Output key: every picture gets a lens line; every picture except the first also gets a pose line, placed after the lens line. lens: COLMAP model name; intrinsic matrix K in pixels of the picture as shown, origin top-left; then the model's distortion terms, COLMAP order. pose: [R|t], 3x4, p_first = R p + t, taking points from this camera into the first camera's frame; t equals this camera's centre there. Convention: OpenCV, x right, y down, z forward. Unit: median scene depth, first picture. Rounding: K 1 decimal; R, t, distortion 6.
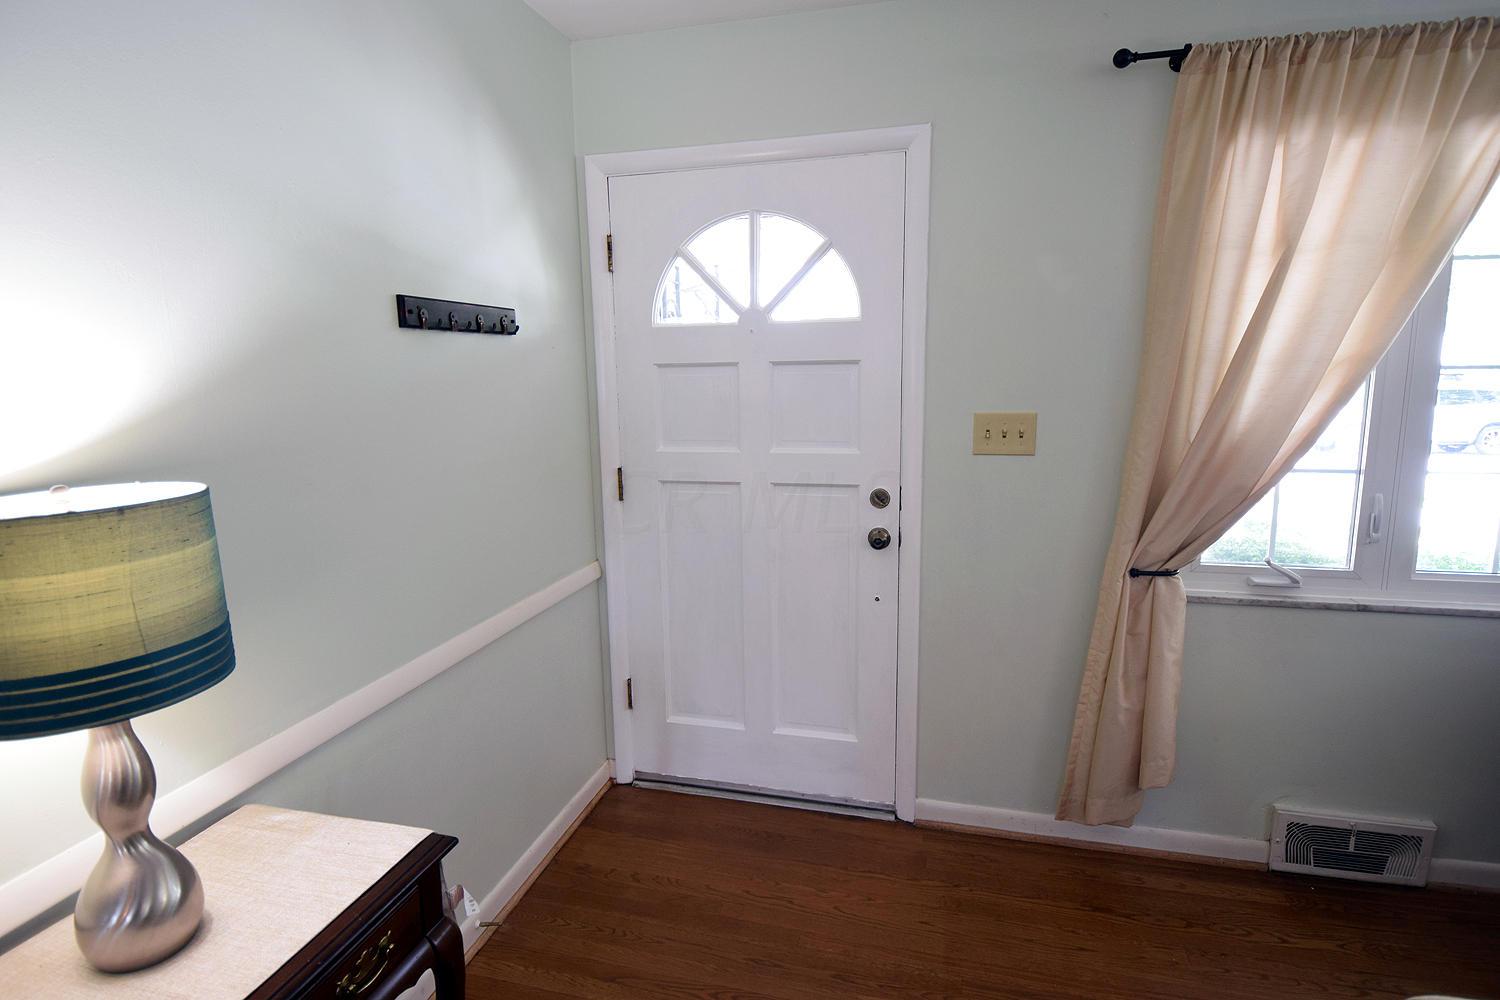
lens RADIAL K [[759.6, 0, 747.2], [0, 759.6, 512.1], [0, 0, 1]] dist [-0.003105, -0.008326]
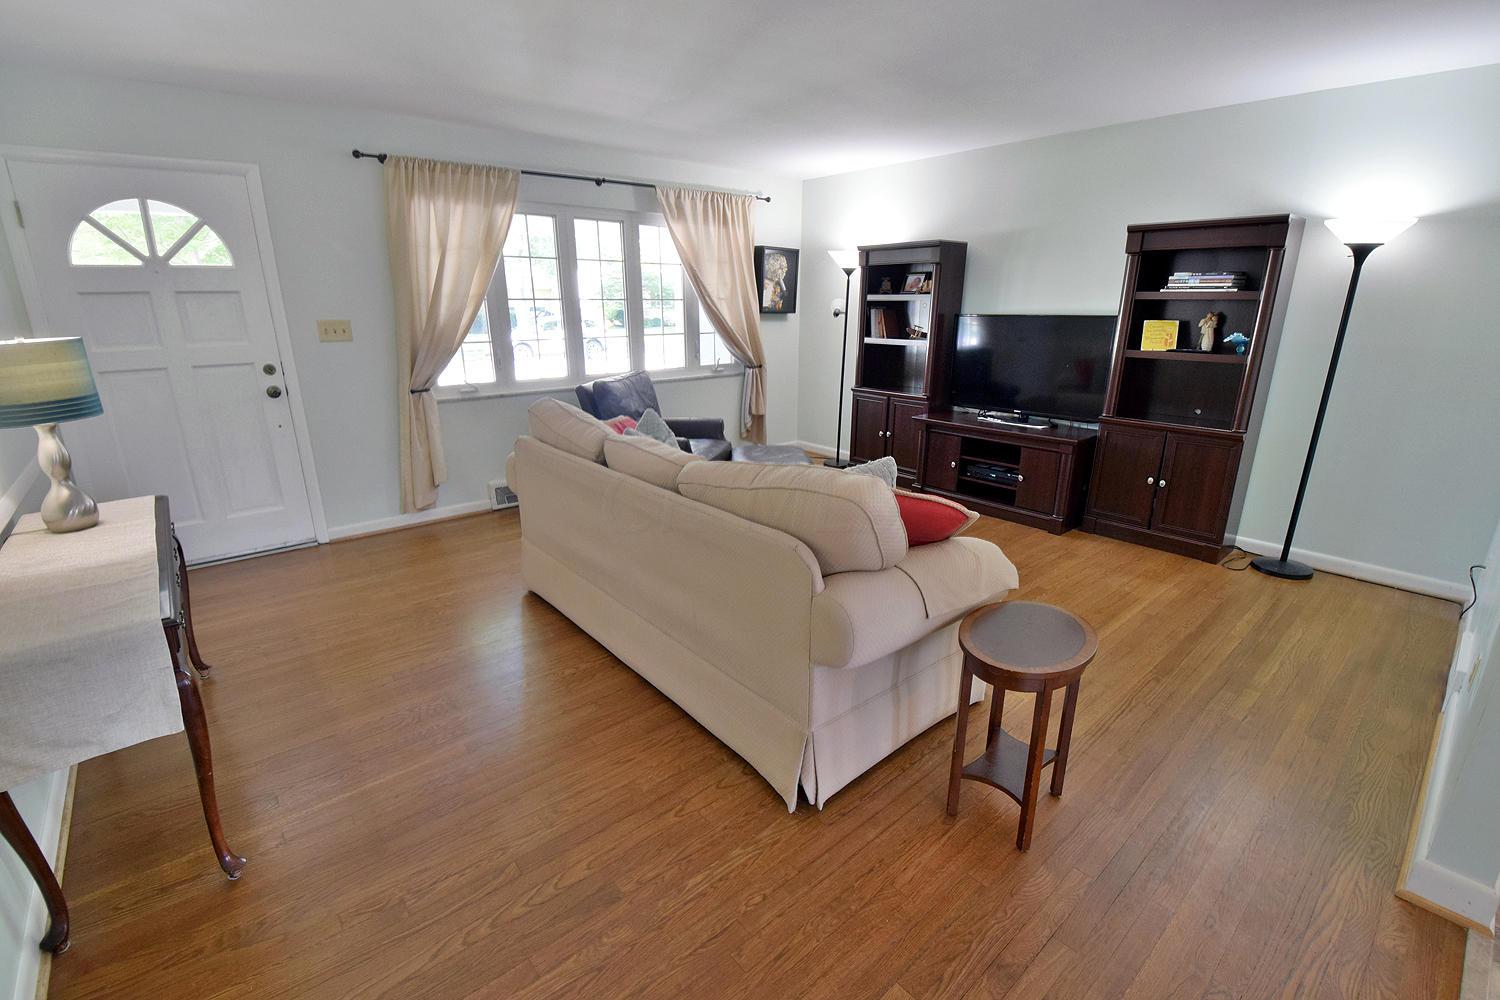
lens RADIAL K [[661.0, 0, 735.6], [0, 661.0, 502.3], [0, 0, 1]] dist [-0.000715, -0.012257]
pose [[0.573719, -0.224019, 0.787821, -0.557830], [0.137496, 0.974561, 0.176990, 0.186337], [-0.807429, 0.006780, 0.589926, -0.931053]]
